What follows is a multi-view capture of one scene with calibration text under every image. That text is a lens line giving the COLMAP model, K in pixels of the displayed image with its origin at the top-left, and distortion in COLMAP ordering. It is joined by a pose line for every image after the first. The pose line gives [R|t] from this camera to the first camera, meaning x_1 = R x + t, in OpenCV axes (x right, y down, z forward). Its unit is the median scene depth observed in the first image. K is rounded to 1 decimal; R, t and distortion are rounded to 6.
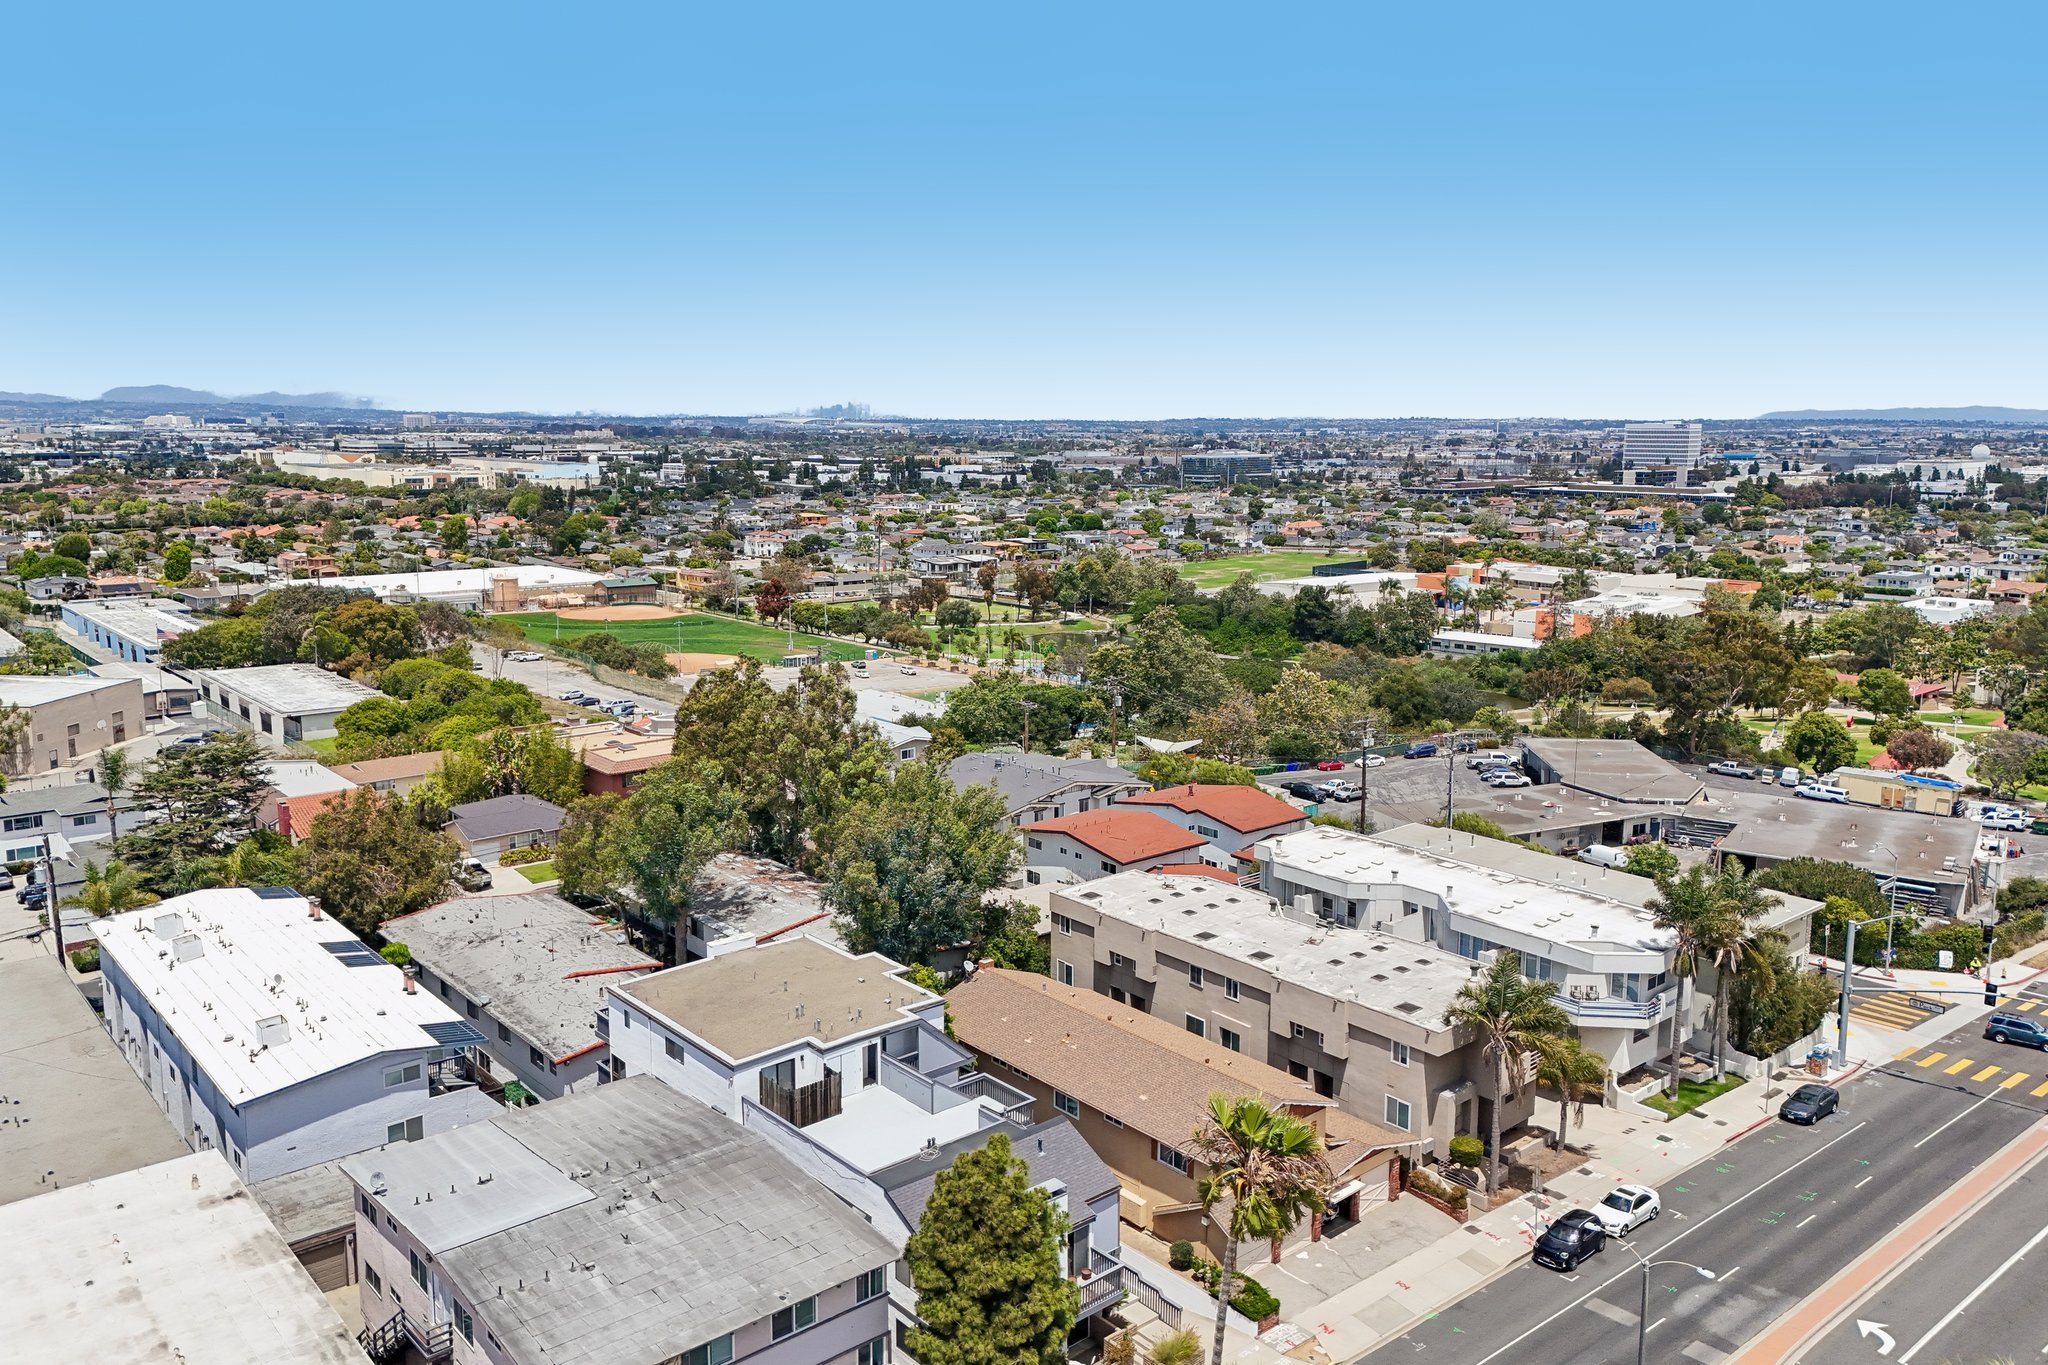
lens RADIAL K [[1498.4, 0, 1037.6], [0, 1498.4, 685.0], [0, 0, 1]] dist [0.087863, -0.096119]
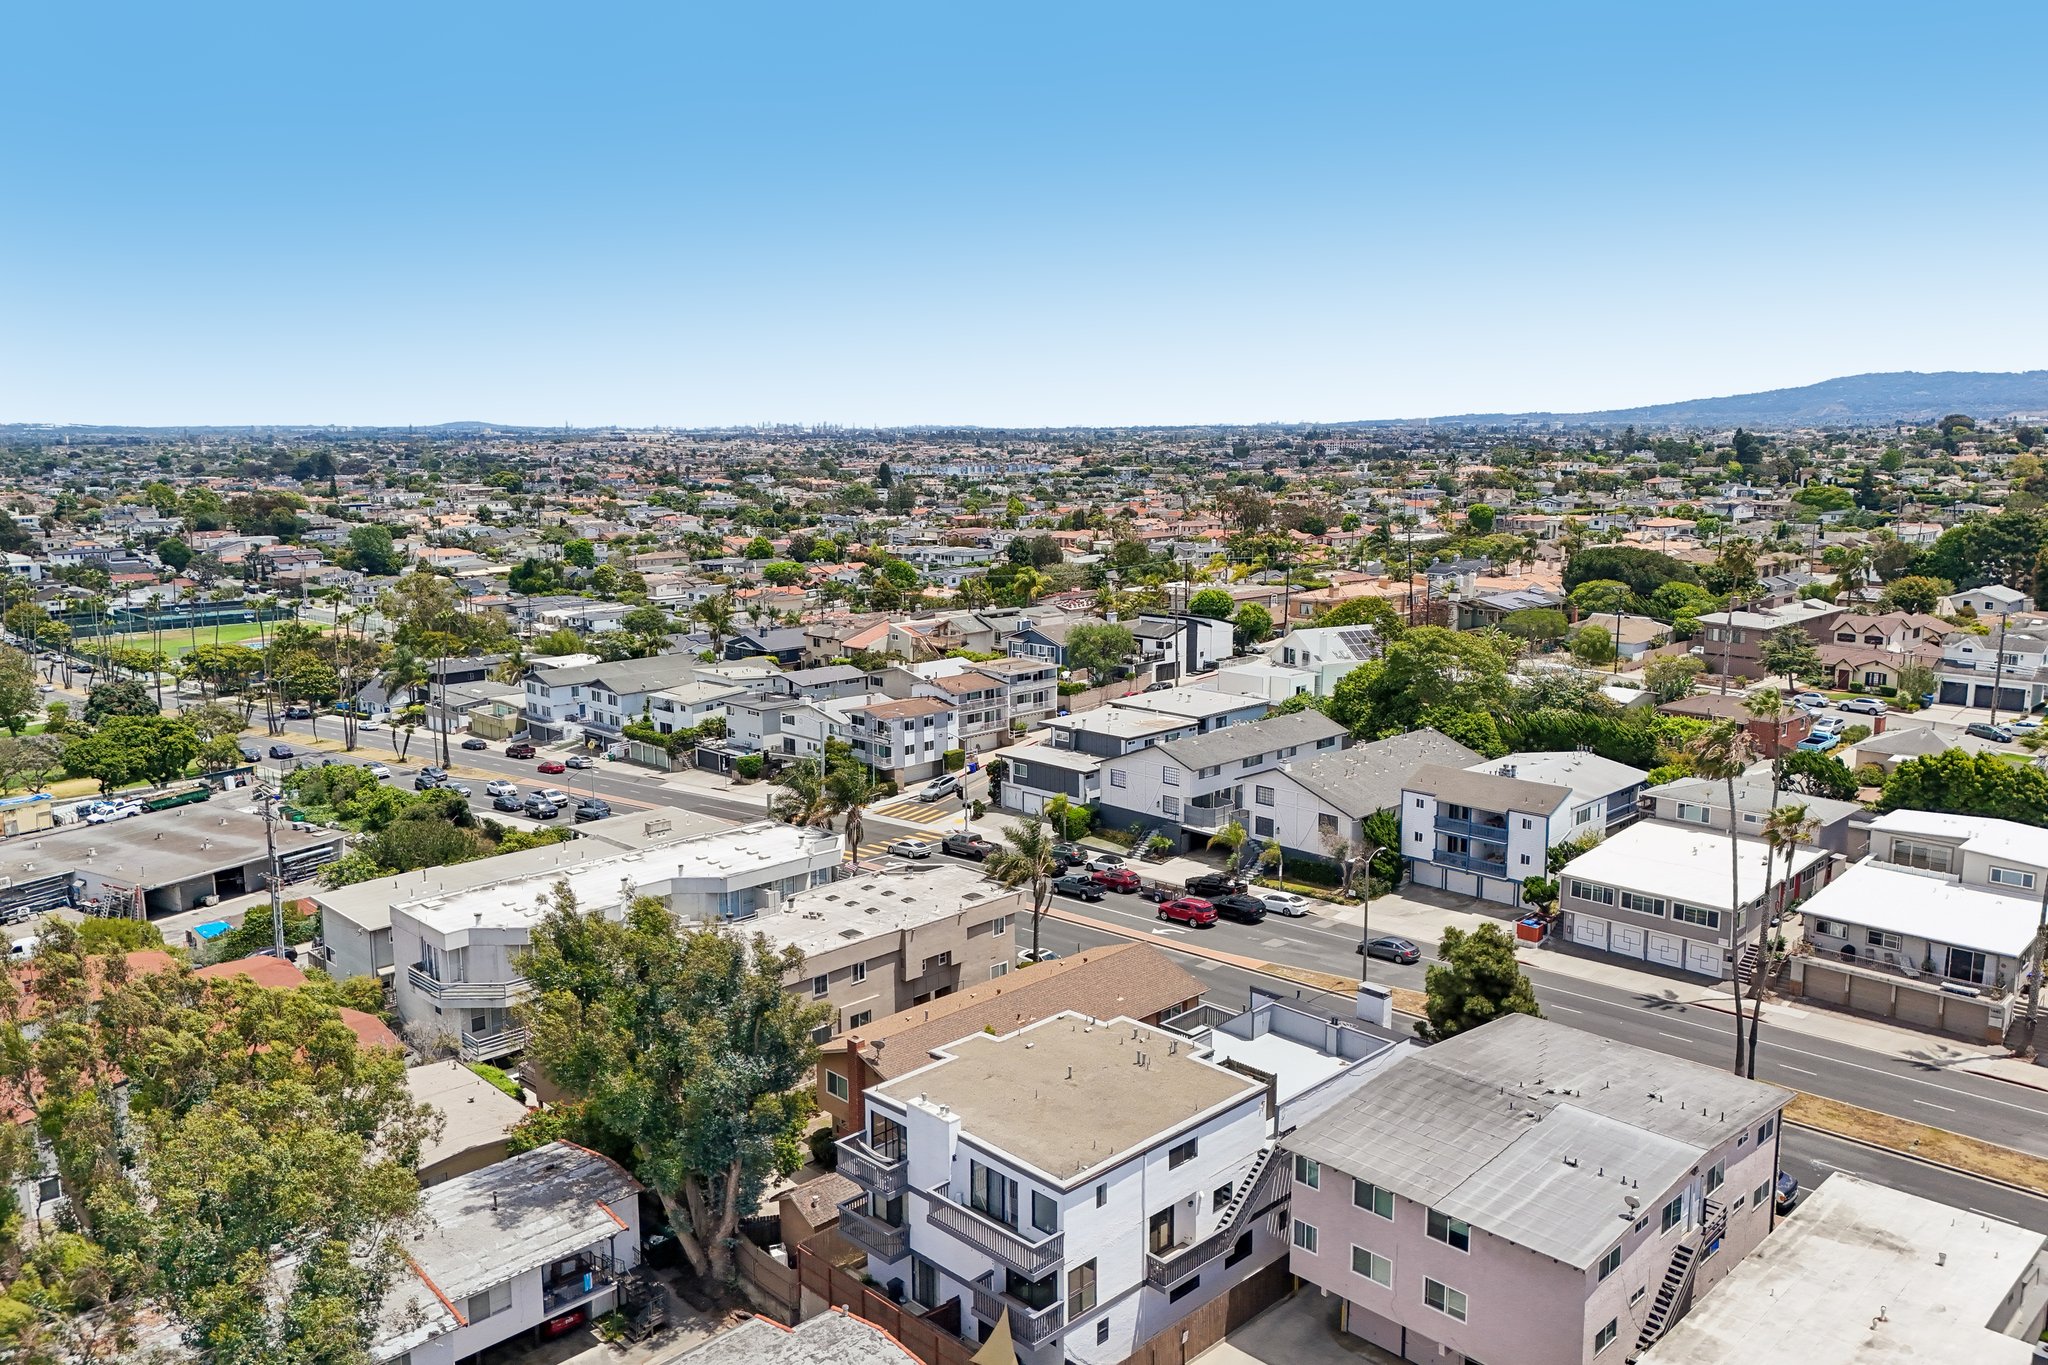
lens RADIAL K [[1498.4, 0, 1037.6], [0, 1498.4, 685.0], [0, 0, 1]] dist [0.087863, -0.096119]
pose [[-0.066194, -0.172247, 0.982827, -0.185515], [0.175212, 0.967676, 0.181392, -0.032978], [-0.982303, 0.184210, -0.033875, 0.191744]]
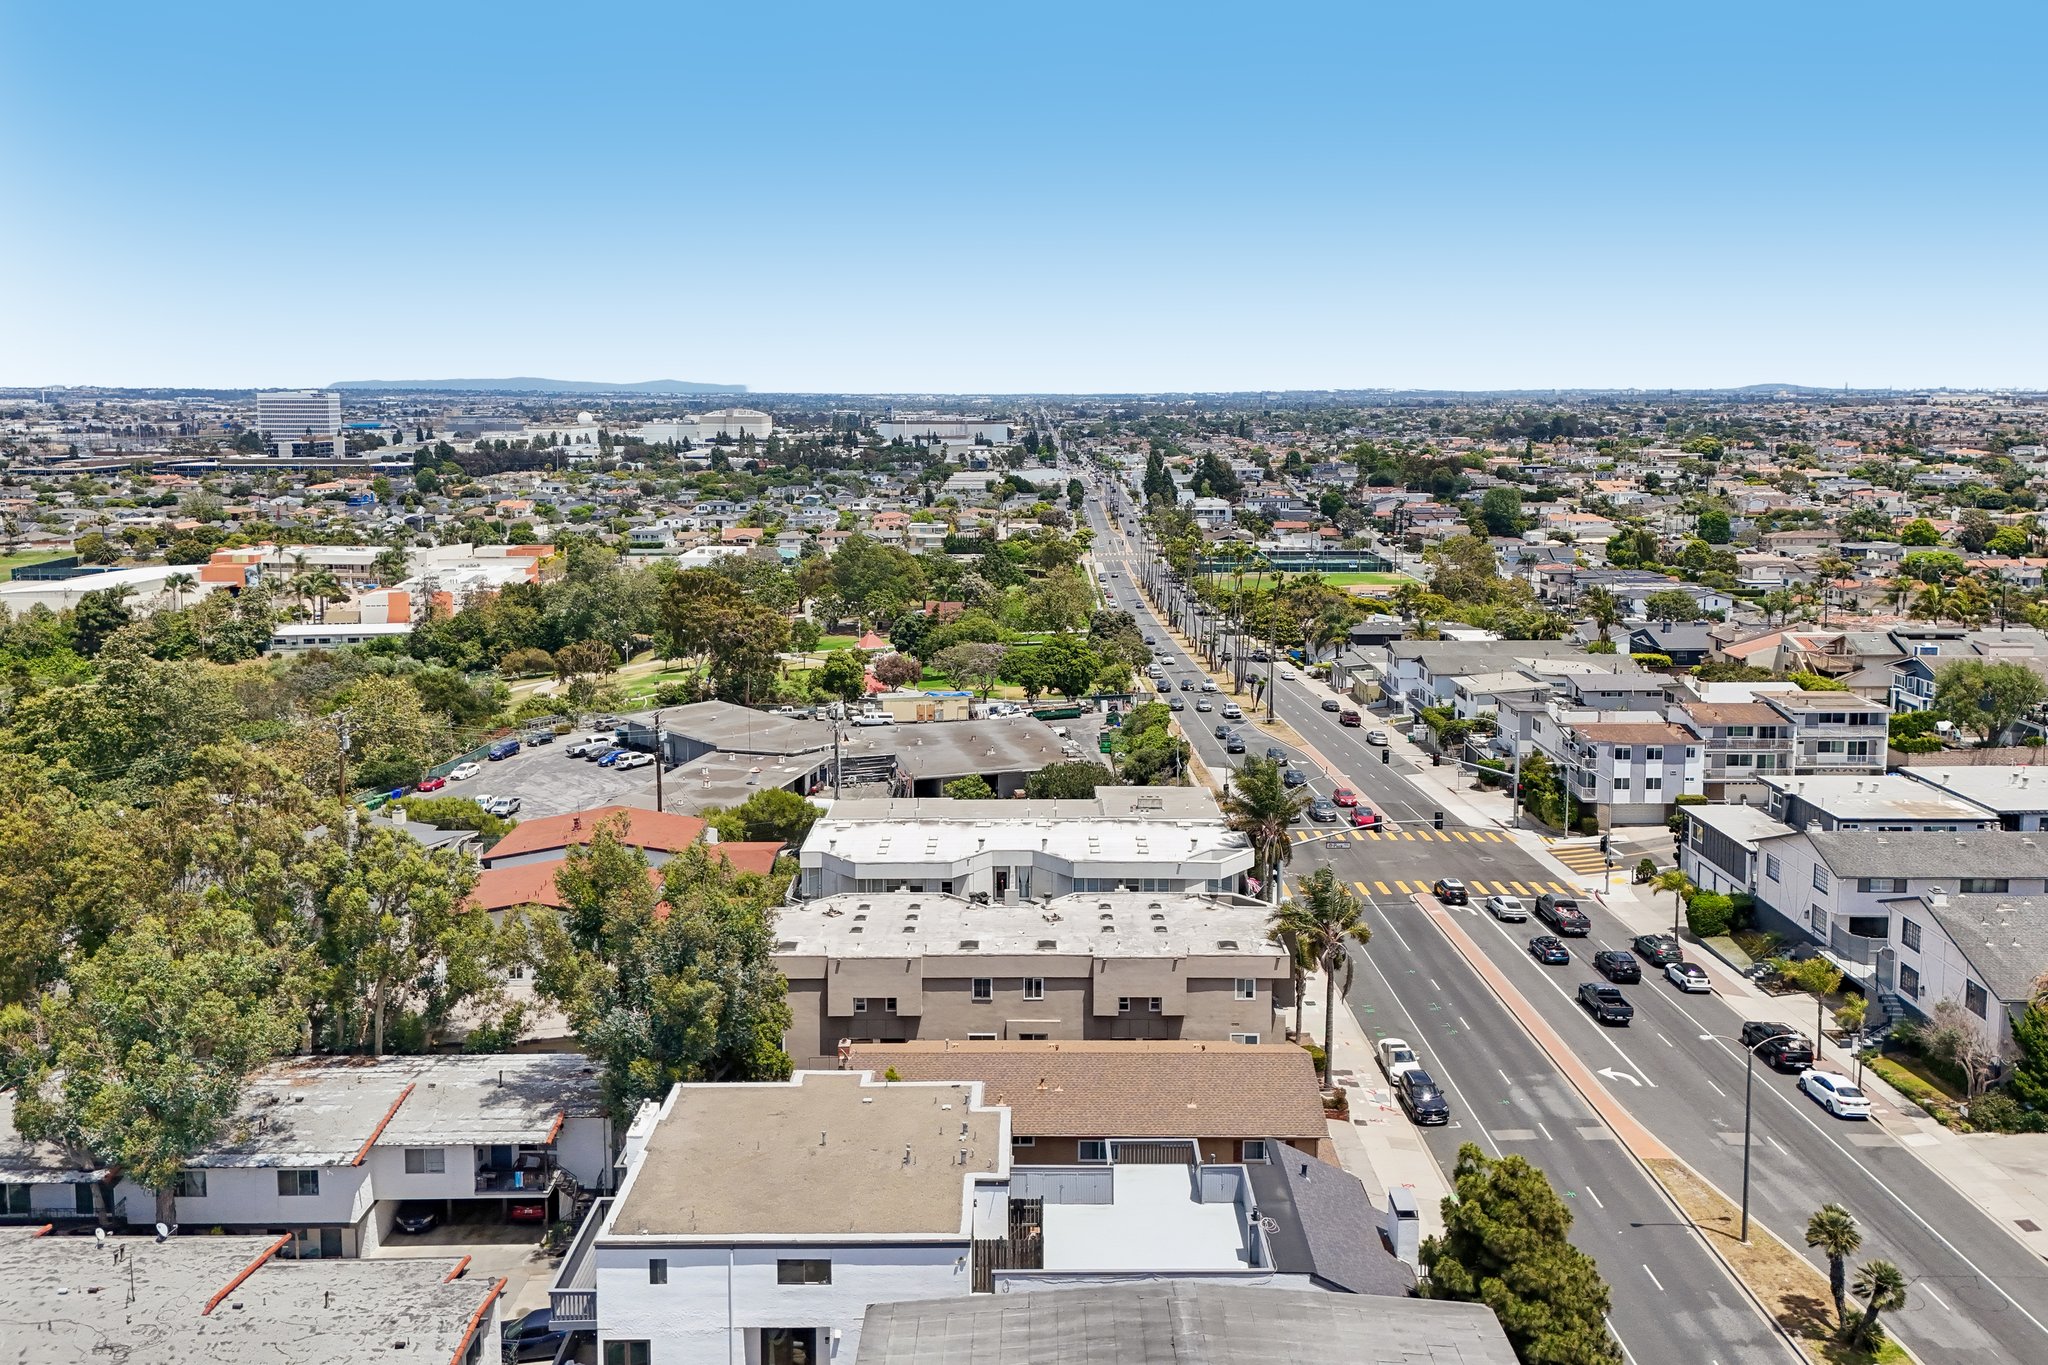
lens RADIAL K [[1539.8, 0, 1038.3], [0, 1539.8, 562.4], [0, 0, 1]] dist [0.088652, -0.107088]
pose [[0.655119, -0.087417, 0.750452, -0.124442], [0.133843, 0.991002, -0.001403, -0.012954], [-0.743576, 0.101361, 0.660924, 0.072487]]
